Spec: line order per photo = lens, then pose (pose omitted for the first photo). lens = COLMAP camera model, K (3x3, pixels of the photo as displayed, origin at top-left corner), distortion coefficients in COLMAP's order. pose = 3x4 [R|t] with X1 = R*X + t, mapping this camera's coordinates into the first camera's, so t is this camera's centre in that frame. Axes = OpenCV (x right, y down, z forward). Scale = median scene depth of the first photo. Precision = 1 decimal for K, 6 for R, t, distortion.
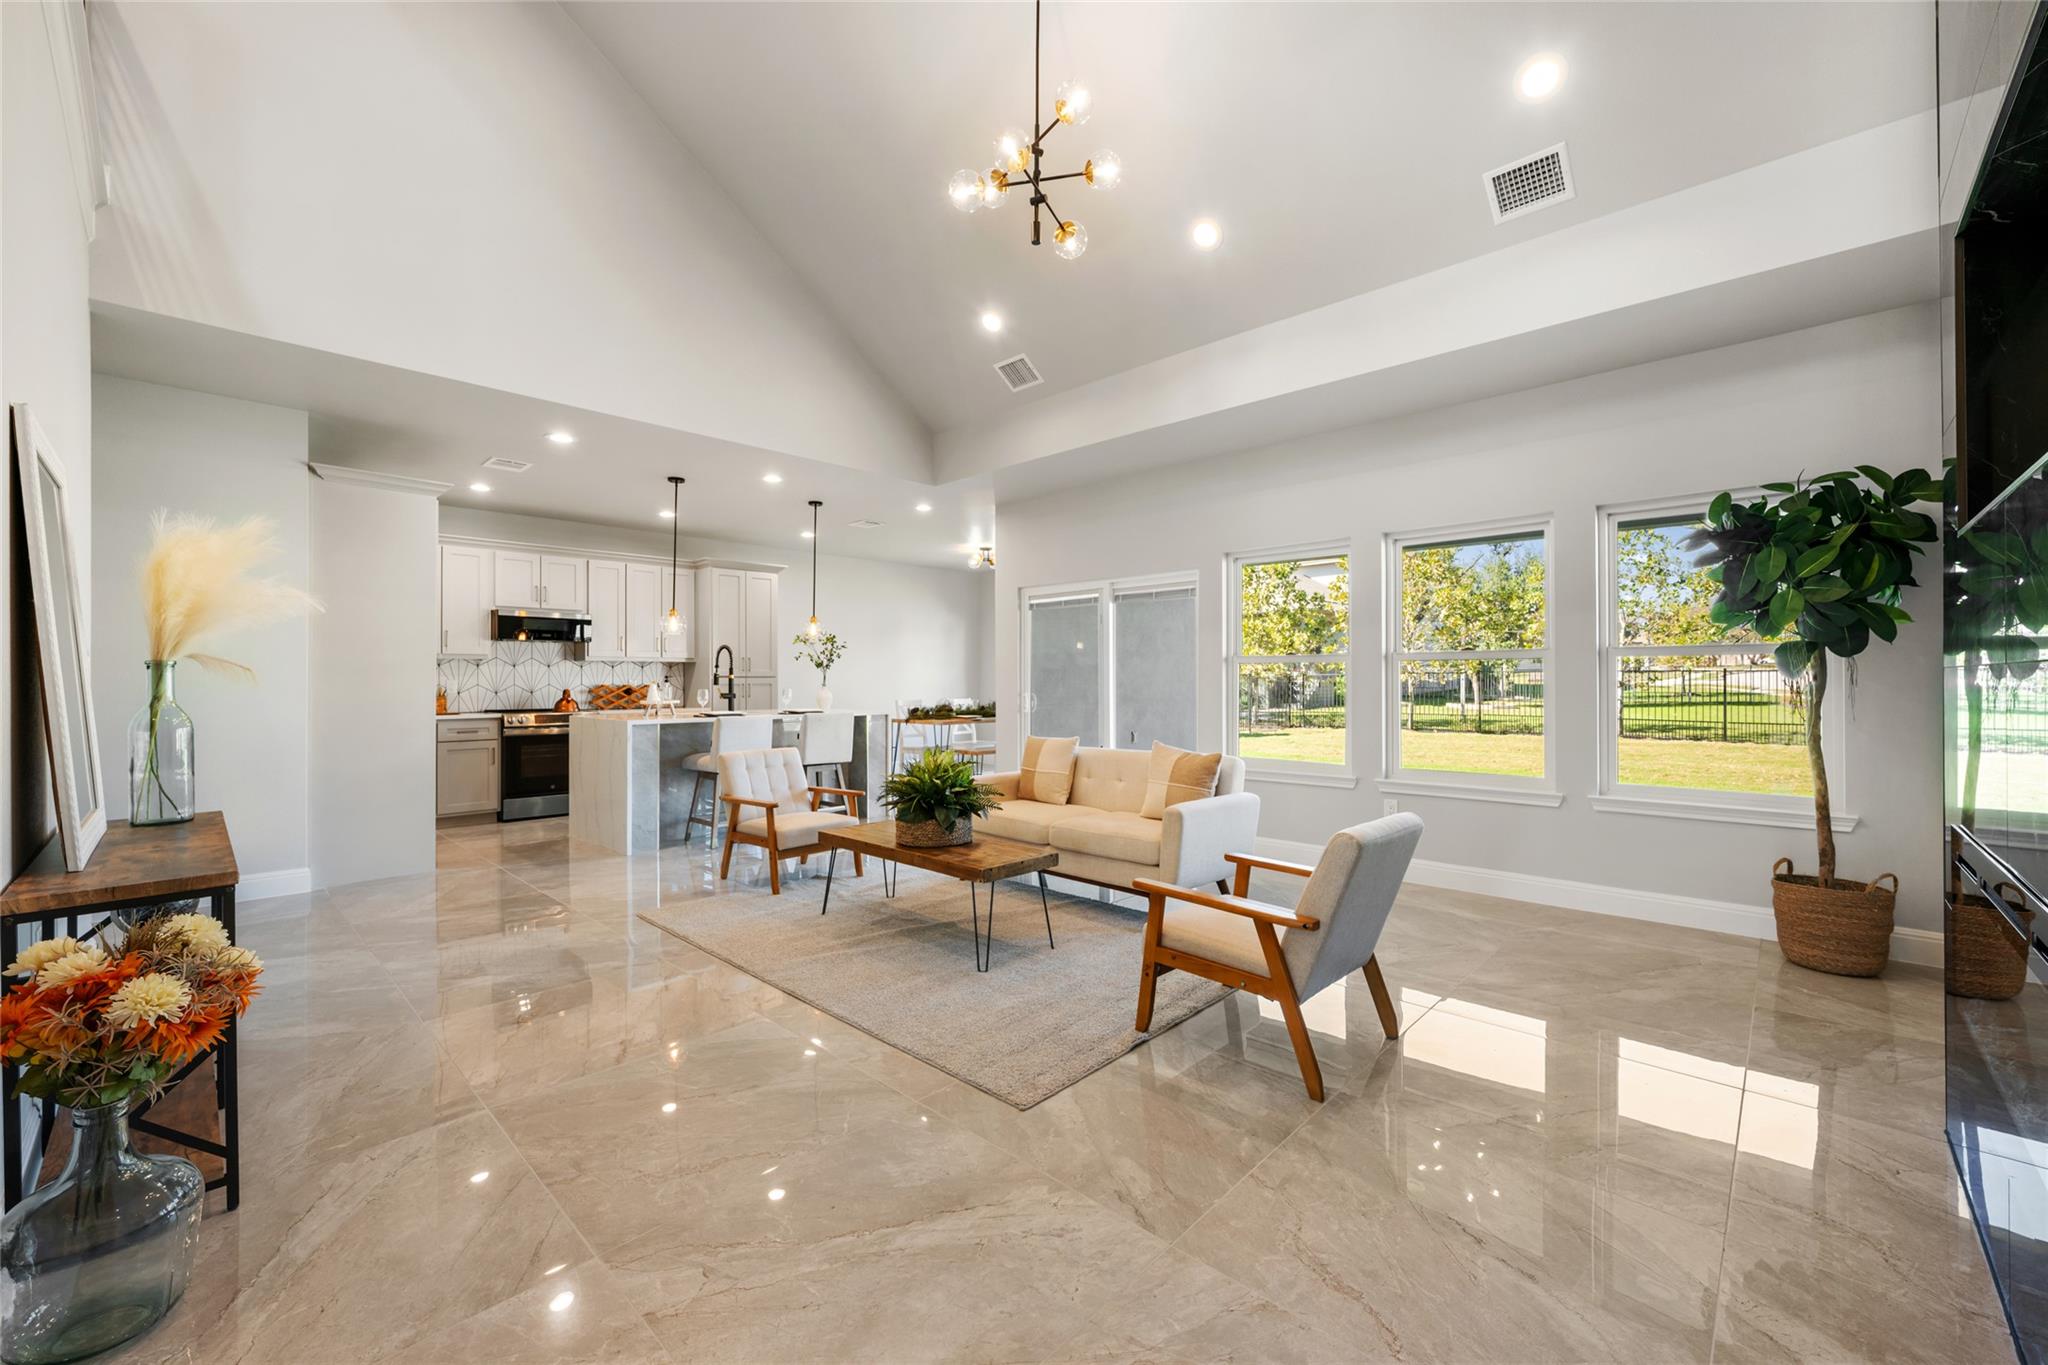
lens RADIAL K [[808.1, 0, 1017.9], [0, 808.1, 677.9], [0, 0, 1]] dist [-0.001619, 0.001315]
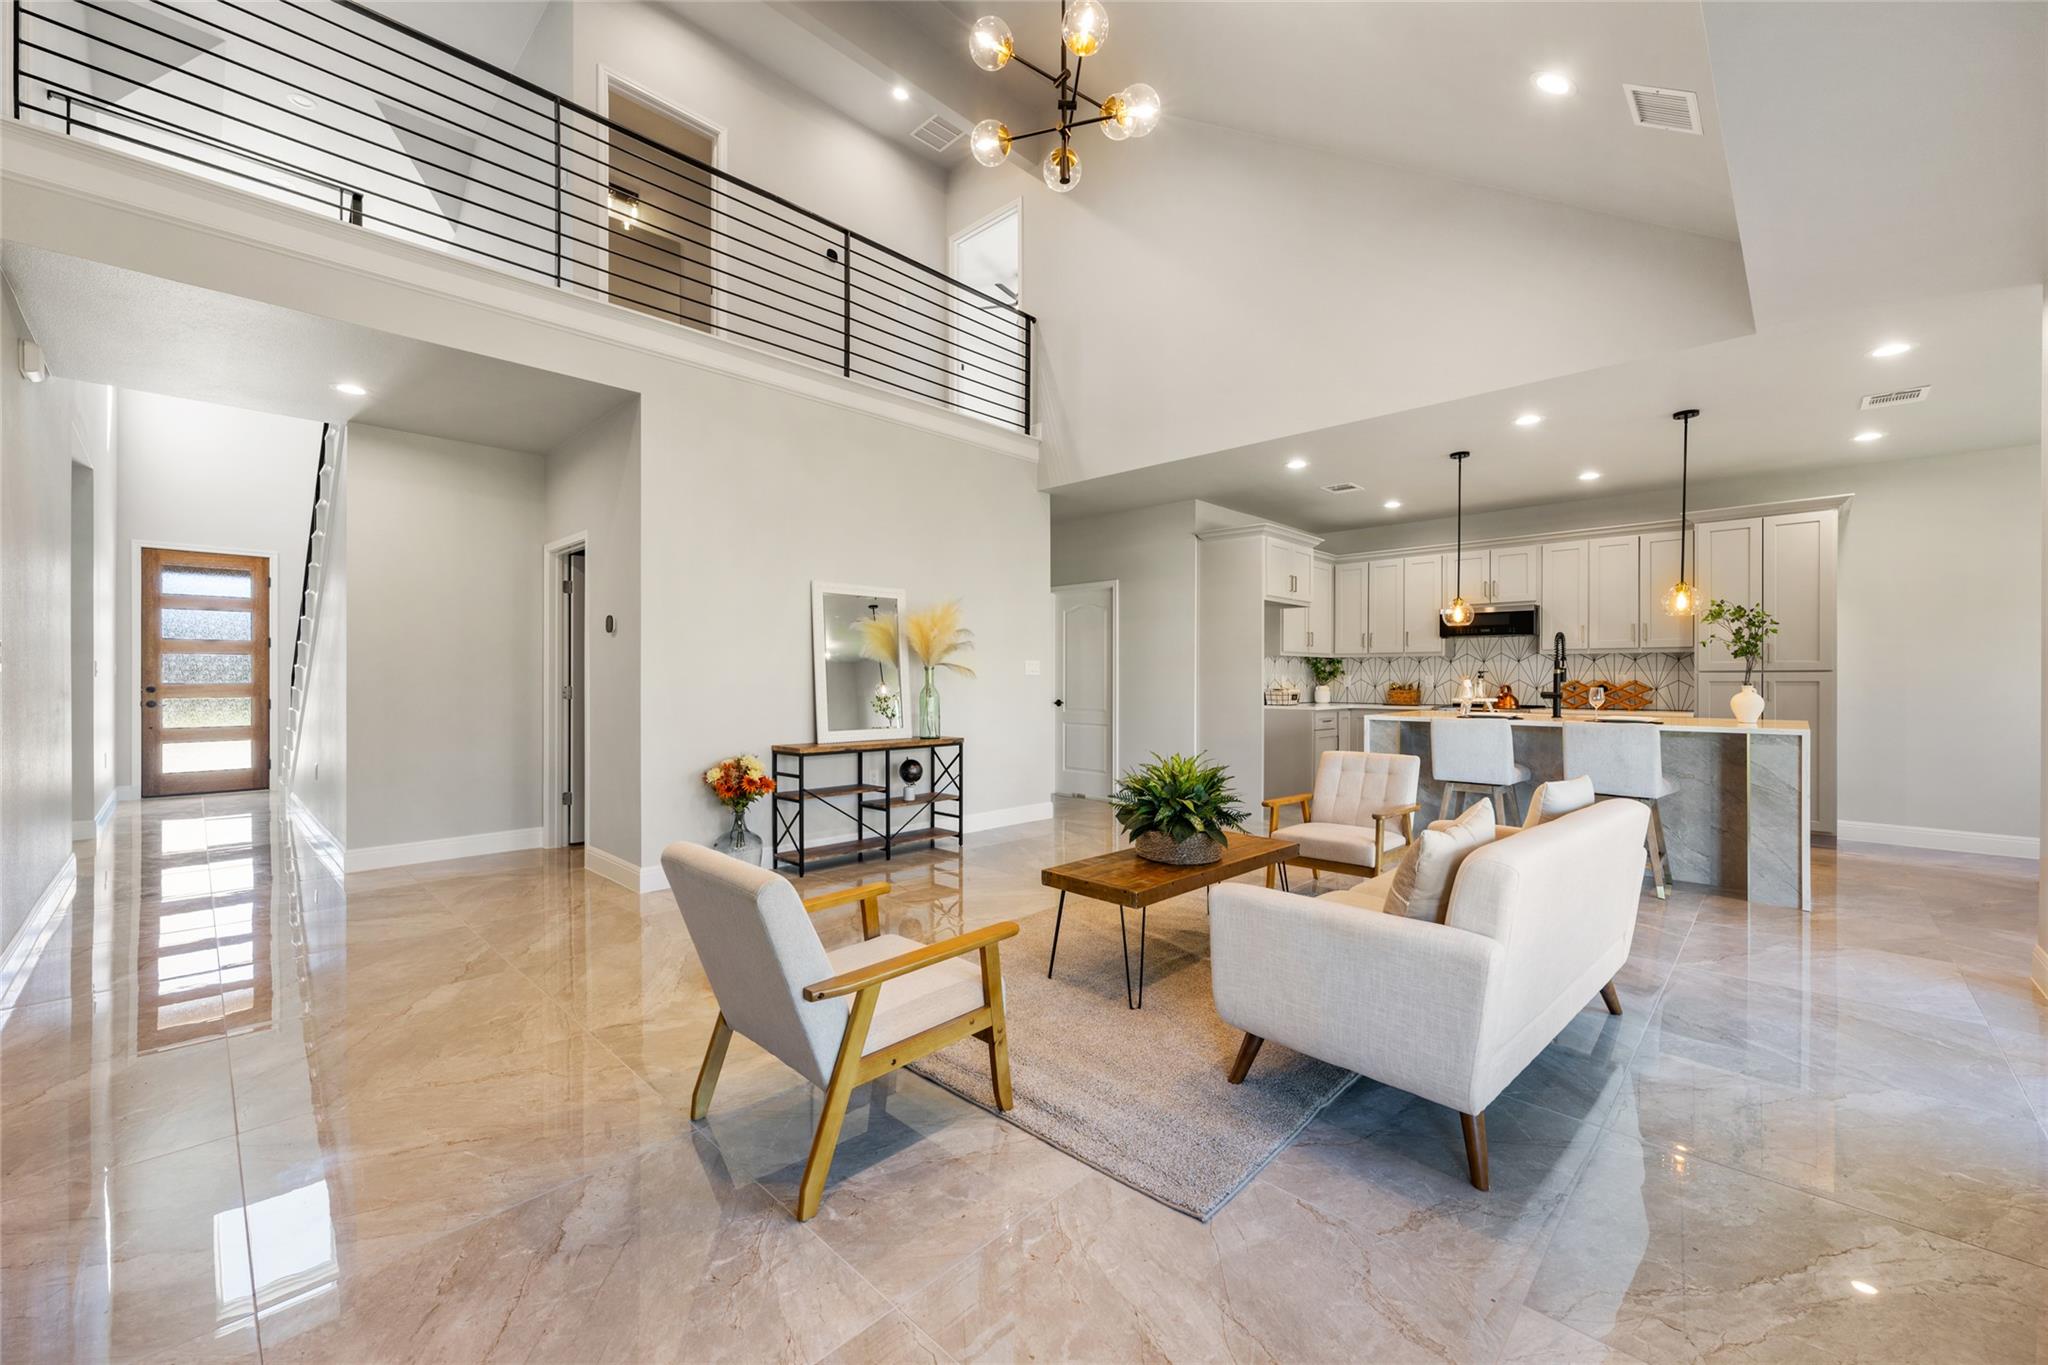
lens RADIAL K [[808.1, 0, 1027.5], [0, 808.1, 682.4], [0, 0, 1]] dist [-0.001619, 0.001315]
pose [[-0.008230, 0.010430, -0.999912, 0.668127], [0.002716, 0.999942, 0.010408, -0.001517], [0.999962, -0.002630, -0.008258, 0.712309]]
